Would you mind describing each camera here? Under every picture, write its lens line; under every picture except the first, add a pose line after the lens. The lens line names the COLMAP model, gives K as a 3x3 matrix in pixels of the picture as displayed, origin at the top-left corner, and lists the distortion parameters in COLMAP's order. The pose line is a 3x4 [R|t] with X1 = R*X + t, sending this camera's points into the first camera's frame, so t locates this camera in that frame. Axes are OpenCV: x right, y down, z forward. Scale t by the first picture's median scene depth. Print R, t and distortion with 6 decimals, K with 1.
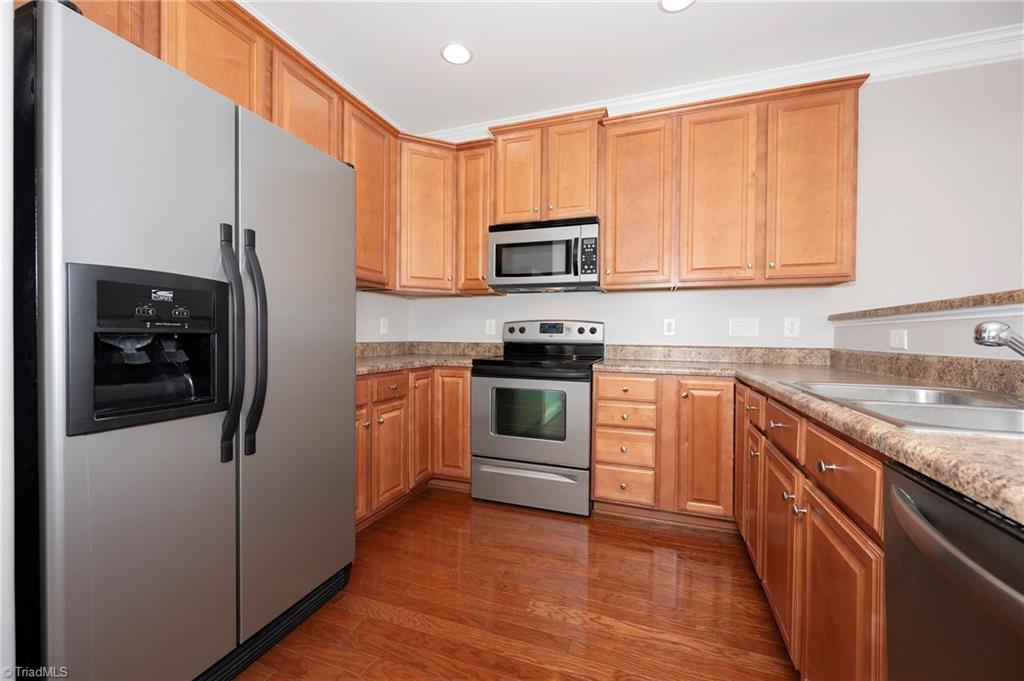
lens RADIAL K [[401.7, 0, 507.8], [0, 401.7, 341.2], [0, 0, 1]] dist [-0.000326, -0.000738]
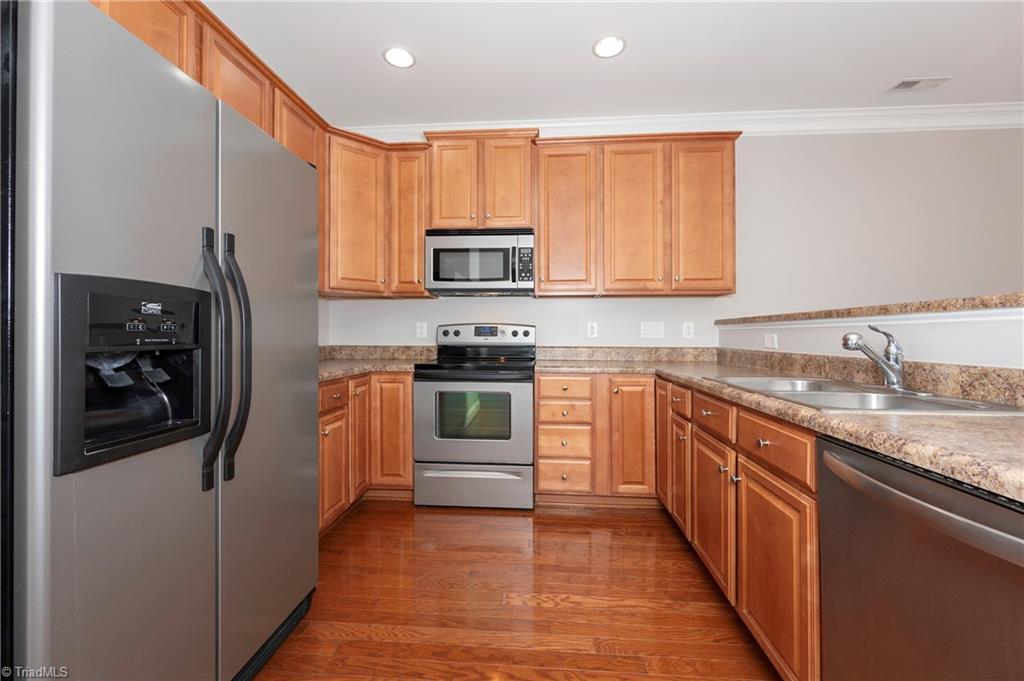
lens RADIAL K [[401.7, 0, 519.6], [0, 401.7, 333.3], [0, 0, 1]] dist [-0.000326, -0.000738]
pose [[0.964282, -0.006441, 0.264798, -0.118231], [0.011293, 0.999795, -0.016807, -0.013097], [-0.264636, 0.019197, 0.964157, -0.027624]]
